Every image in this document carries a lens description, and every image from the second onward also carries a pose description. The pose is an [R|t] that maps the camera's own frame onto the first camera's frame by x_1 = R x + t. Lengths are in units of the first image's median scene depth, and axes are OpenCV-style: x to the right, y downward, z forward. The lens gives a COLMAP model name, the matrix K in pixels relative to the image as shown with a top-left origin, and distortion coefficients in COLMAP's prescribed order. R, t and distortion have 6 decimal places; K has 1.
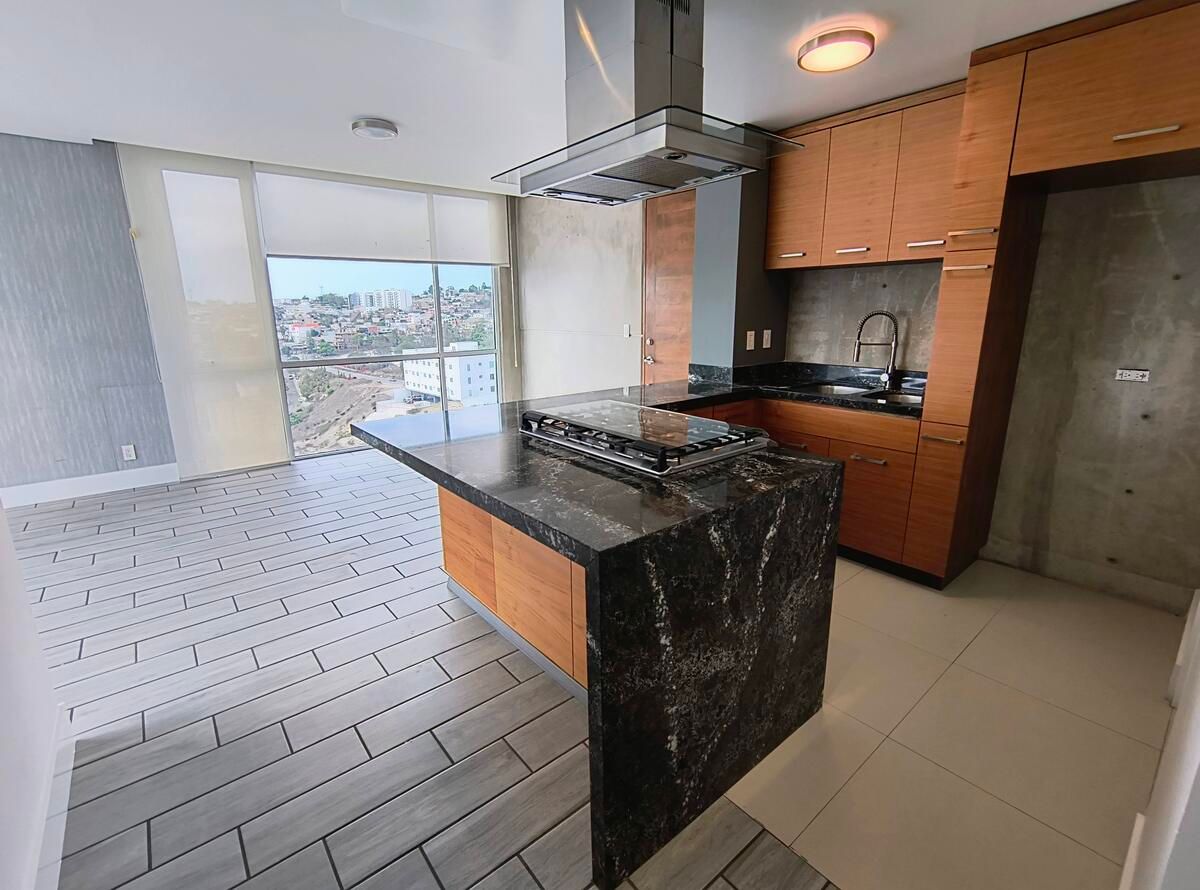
lens RADIAL K [[550.9, 0, 592.2], [0, 550.9, 441.7], [0, 0, 1]] dist [-0.004258, -0.000303]
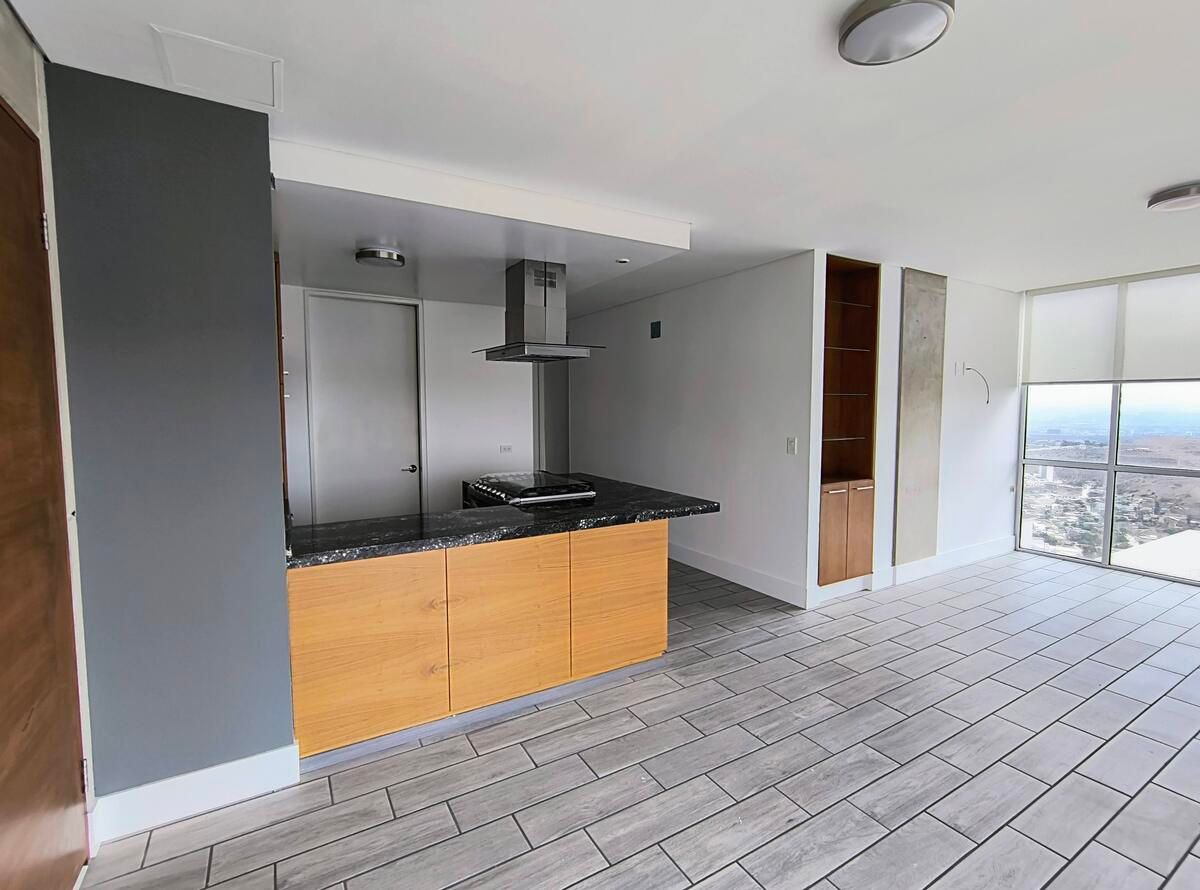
lens RADIAL K [[550.9, 0, 592.2], [0, 550.9, 441.7], [0, 0, 1]] dist [-0.004258, -0.000303]
pose [[-0.986550, -0.000274, 0.163459, -0.229142], [0.049074, 0.953372, 0.297780, -0.388921], [-0.155919, 0.301797, -0.940536, 1.486075]]
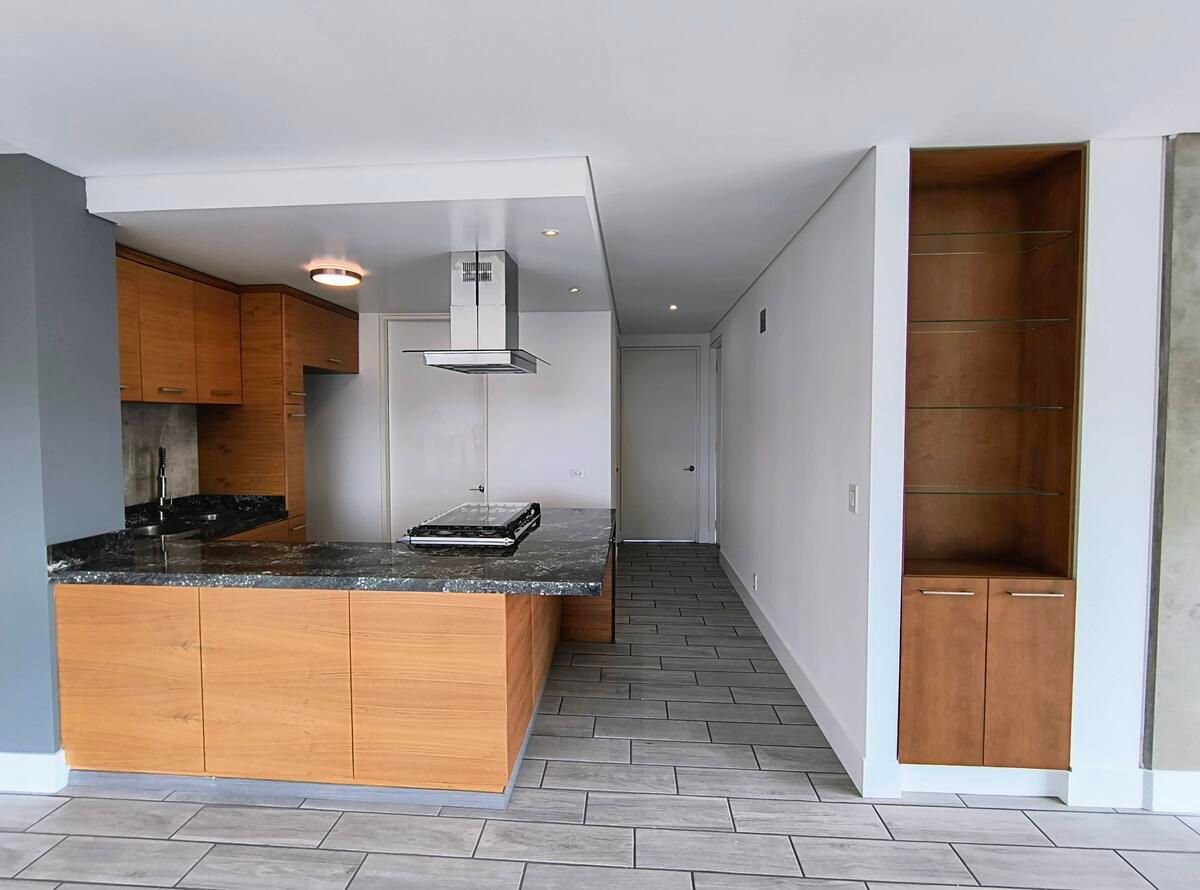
lens RADIAL K [[550.9, 0, 592.2], [0, 550.9, 441.7], [0, 0, 1]] dist [-0.004258, -0.000303]
pose [[-0.723050, -0.019194, 0.690529, -0.662165], [0.170072, 0.963900, 0.204873, -0.275783], [-0.669533, 0.265573, -0.693683, 1.008797]]
